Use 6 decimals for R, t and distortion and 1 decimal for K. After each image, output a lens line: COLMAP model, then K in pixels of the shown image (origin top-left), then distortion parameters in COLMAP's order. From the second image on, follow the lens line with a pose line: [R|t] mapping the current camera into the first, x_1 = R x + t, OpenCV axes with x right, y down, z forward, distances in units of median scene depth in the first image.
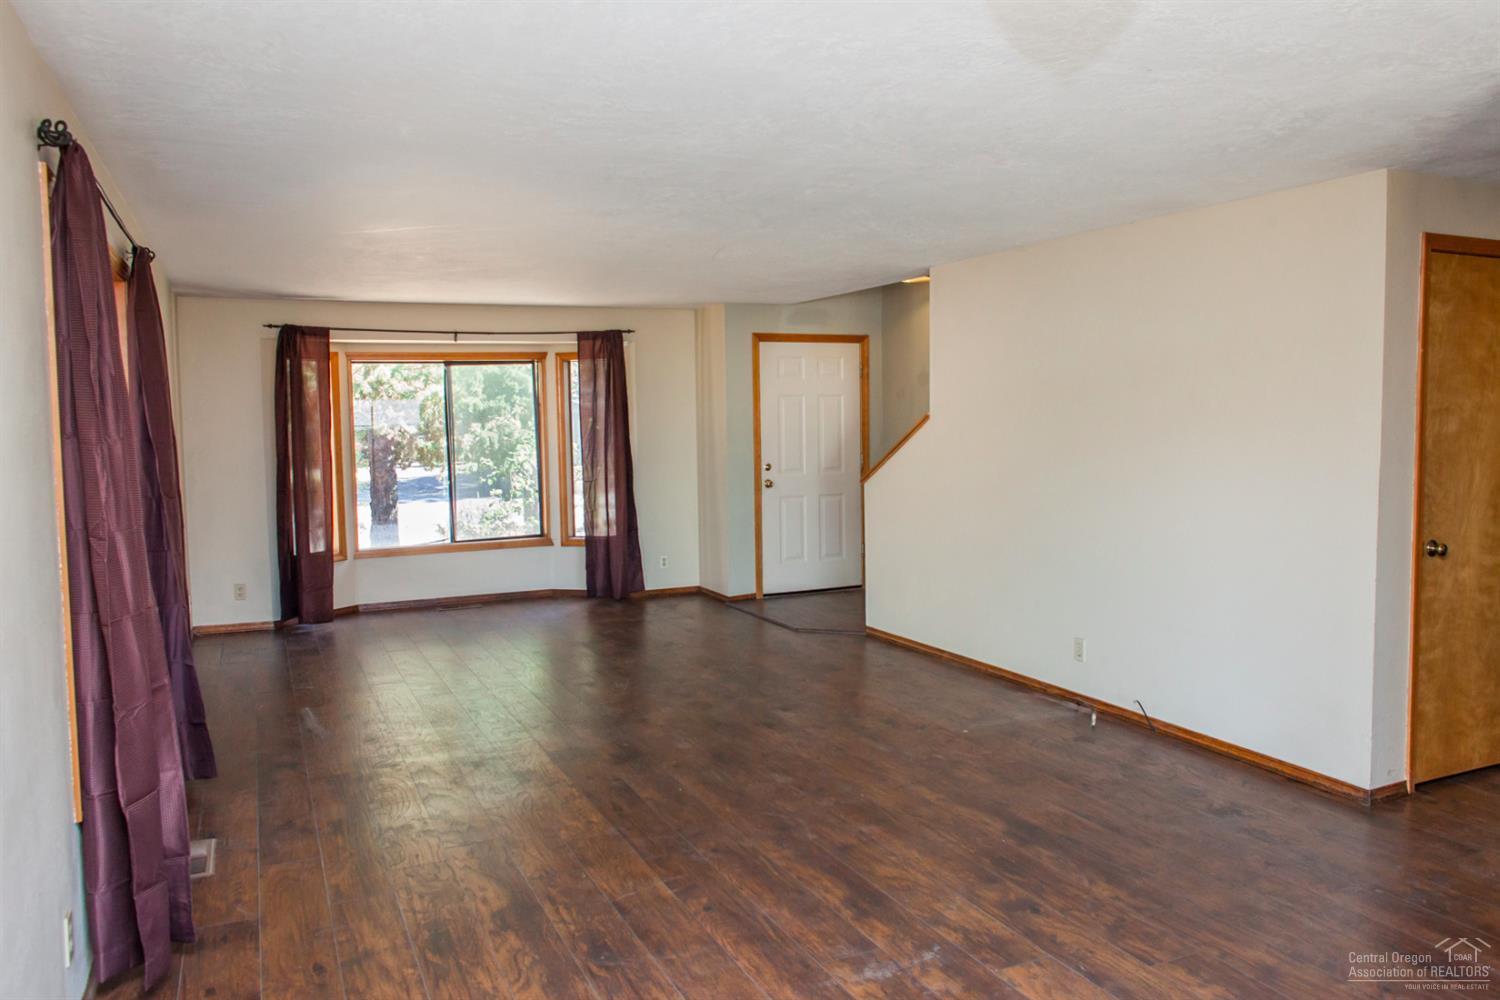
lens RADIAL K [[1091.8, 0, 744.0], [0, 1091.8, 484.4], [0, 0, 1]] dist [-0.140378, 0.124111]
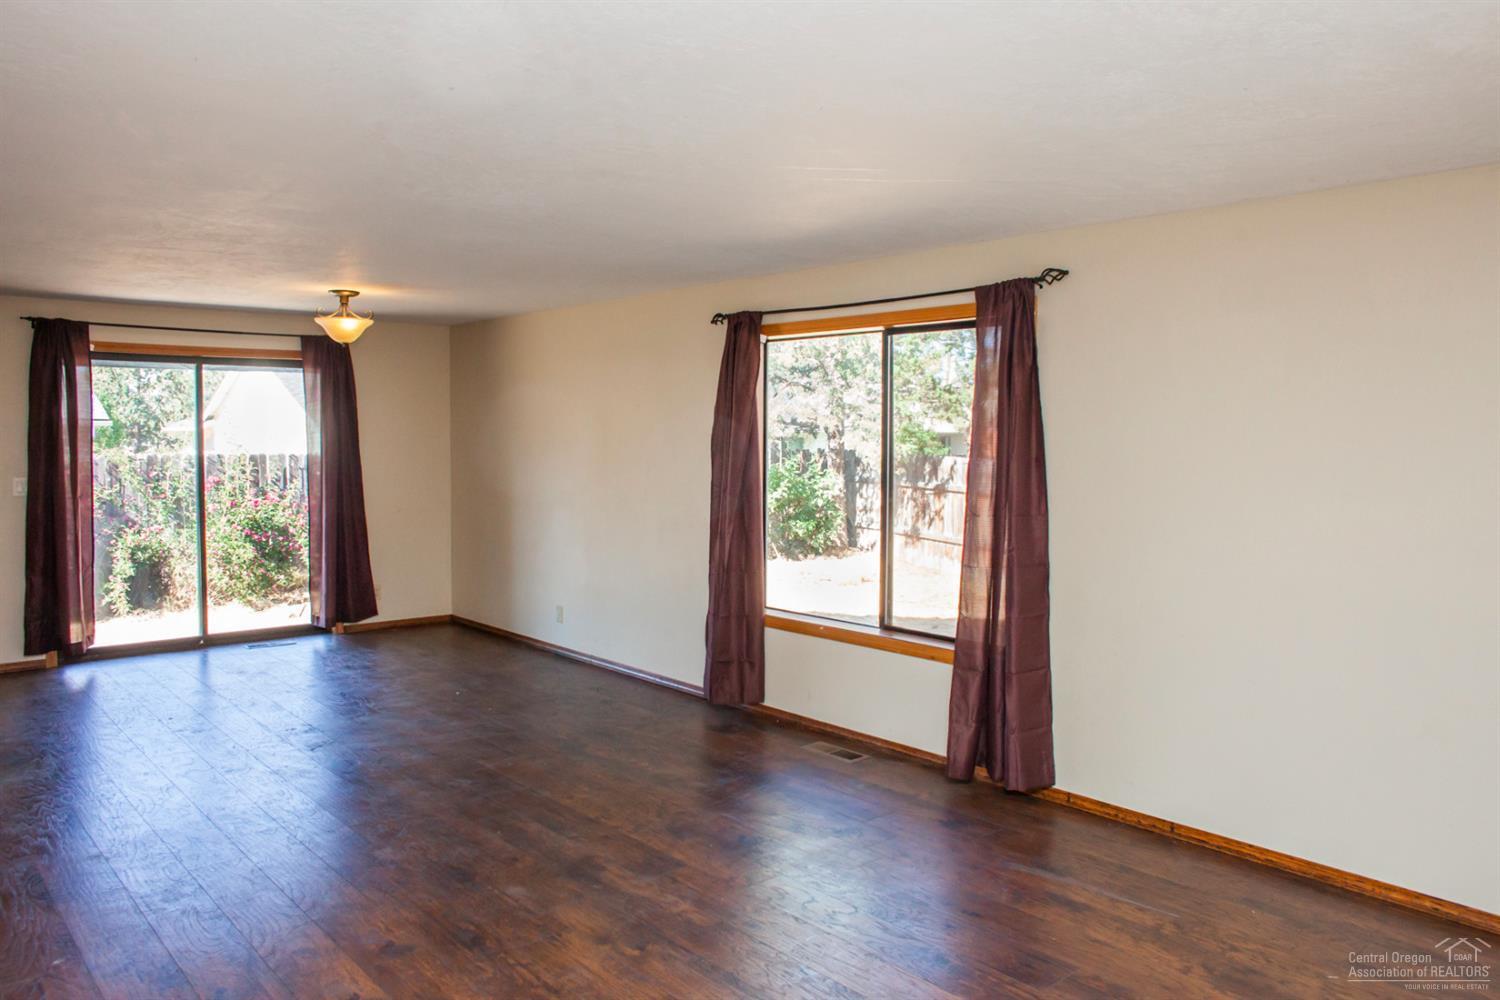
lens RADIAL K [[1091.8, 0, 744.0], [0, 1091.8, 484.4], [0, 0, 1]] dist [-0.140378, 0.124111]
pose [[-0.958087, 0.019851, -0.285788, -0.001982], [-0.012286, 0.993831, 0.110220, -0.129977], [0.286213, 0.109111, -0.951933, 1.929741]]
